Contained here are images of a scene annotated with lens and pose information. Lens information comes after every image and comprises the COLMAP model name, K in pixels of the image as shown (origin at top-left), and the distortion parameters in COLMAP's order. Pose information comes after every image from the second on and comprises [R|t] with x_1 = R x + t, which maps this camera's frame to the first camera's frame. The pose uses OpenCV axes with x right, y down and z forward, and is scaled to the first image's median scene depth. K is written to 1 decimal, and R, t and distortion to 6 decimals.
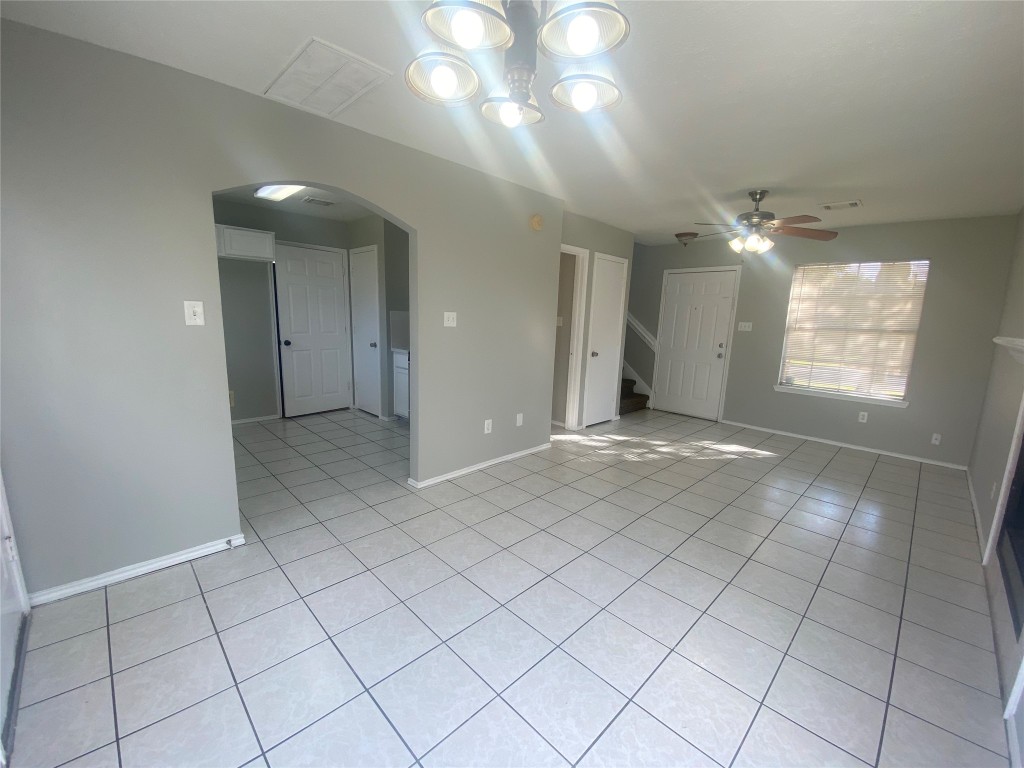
lens RADIAL K [[415.4, 0, 510.2], [0, 415.4, 388.7], [0, 0, 1]] dist [0.046671, -0.038171]
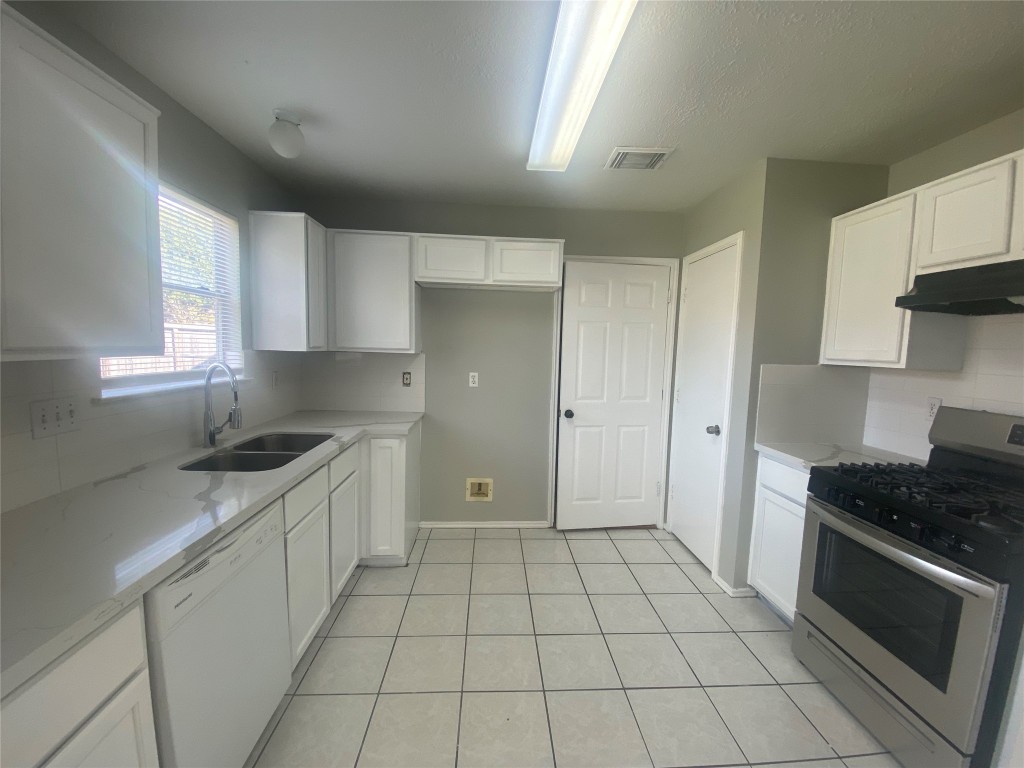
lens RADIAL K [[415.4, 0, 510.2], [0, 415.4, 388.7], [0, 0, 1]] dist [0.046671, -0.038171]
pose [[0.745266, 0.045651, -0.665203, -0.174625], [-0.117765, 0.990982, -0.063930, -0.092615], [0.656285, 0.125982, 0.743921, 0.452616]]
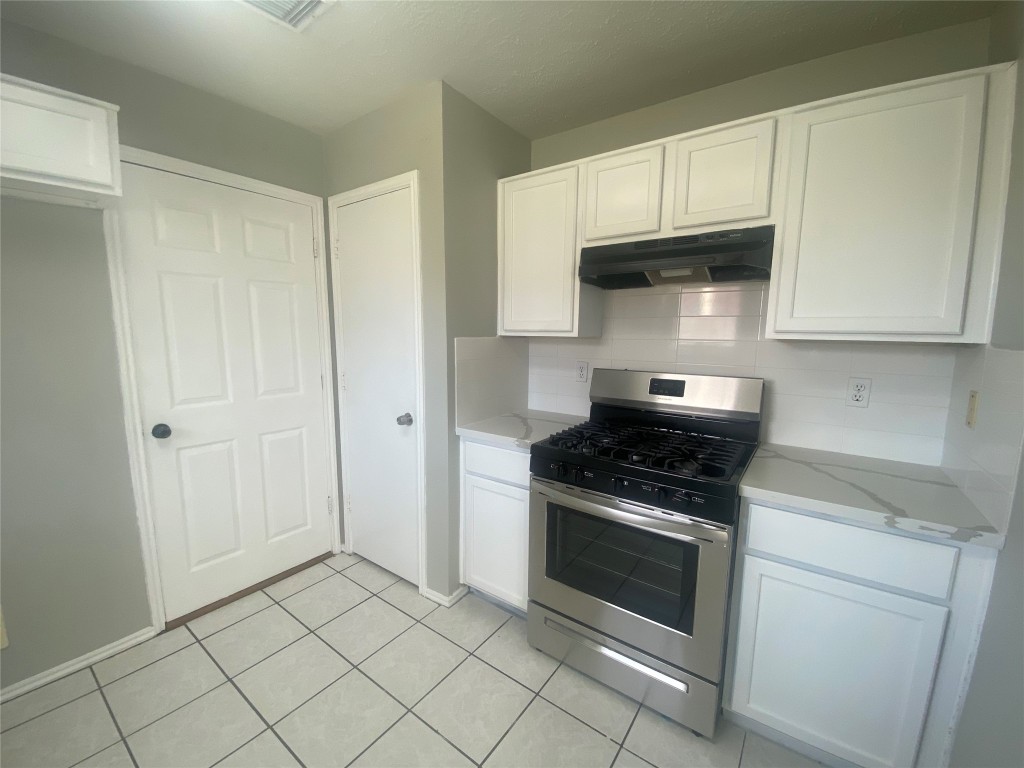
lens RADIAL K [[415.4, 0, 510.2], [0, 415.4, 388.7], [0, 0, 1]] dist [0.046671, -0.038171]
pose [[0.985868, -0.049560, 0.160028, -0.288177], [0.056174, 0.997733, -0.037071, -0.113955], [-0.157828, 0.045536, 0.986416, 0.573773]]
